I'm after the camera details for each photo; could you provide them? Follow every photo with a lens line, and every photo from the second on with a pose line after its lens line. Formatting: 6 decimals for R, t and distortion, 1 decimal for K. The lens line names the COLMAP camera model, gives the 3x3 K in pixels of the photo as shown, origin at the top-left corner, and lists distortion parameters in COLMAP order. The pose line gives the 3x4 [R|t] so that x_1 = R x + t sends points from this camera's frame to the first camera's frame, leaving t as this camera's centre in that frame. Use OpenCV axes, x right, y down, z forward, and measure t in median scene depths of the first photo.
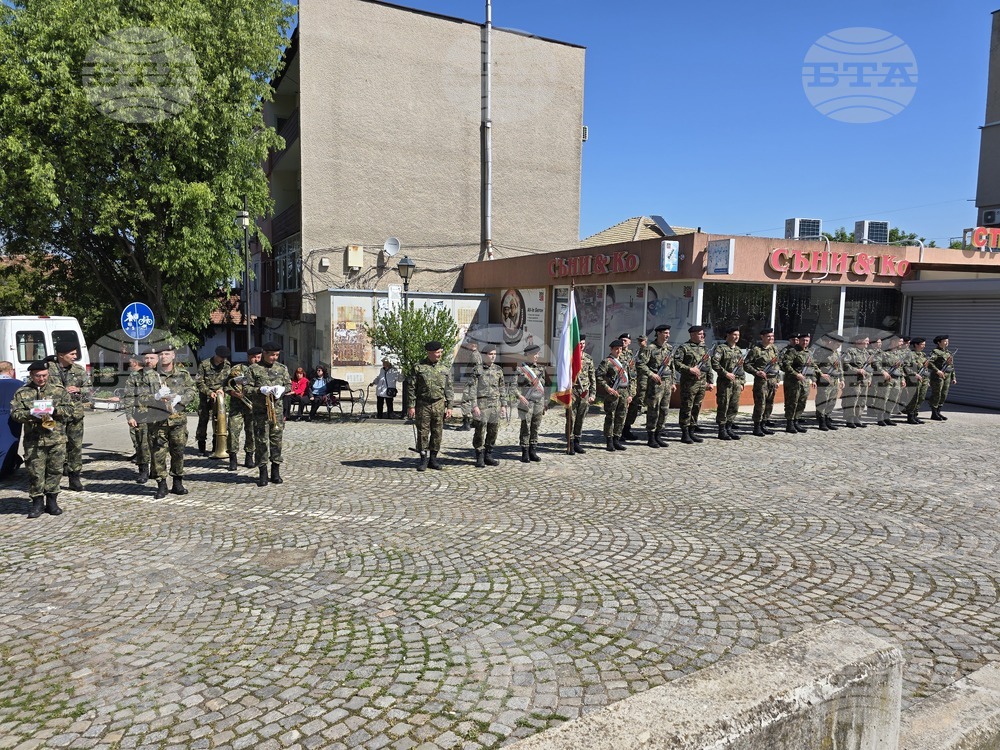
lens RADIAL K [[626.0, 0, 510.9], [0, 626.0, 379.0], [0, 0, 1]] dist [0.001736, -0.012201]
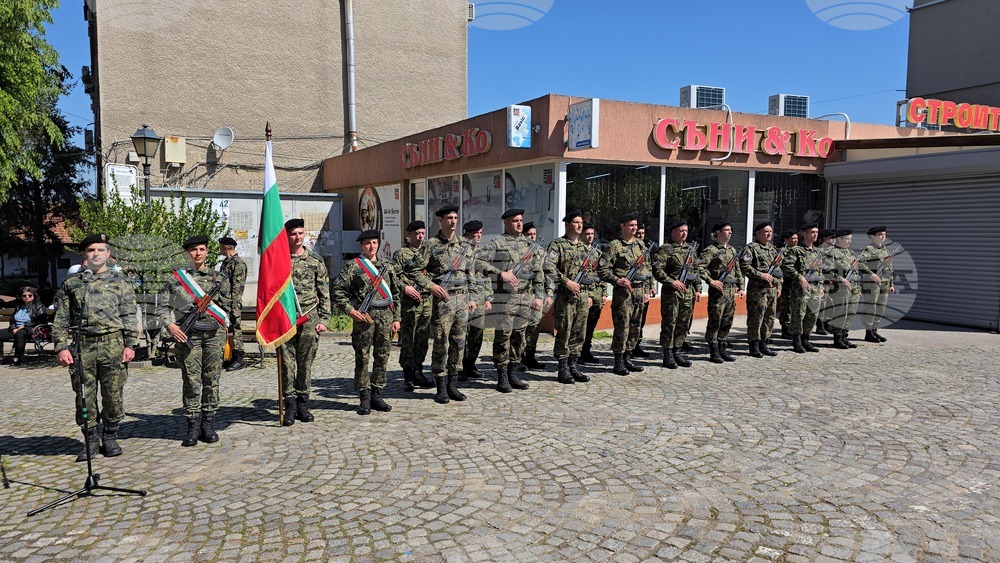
lens RADIAL K [[640.9, 0, 497.8], [0, 640.9, 285.4], [0, 0, 1]] dist [0.004352, -0.010919]
pose [[0.997171, -0.018875, 0.072756, 0.155682], [0.020257, 0.999627, -0.018304, 0.003641], [-0.072384, 0.019726, 0.997182, 0.230476]]
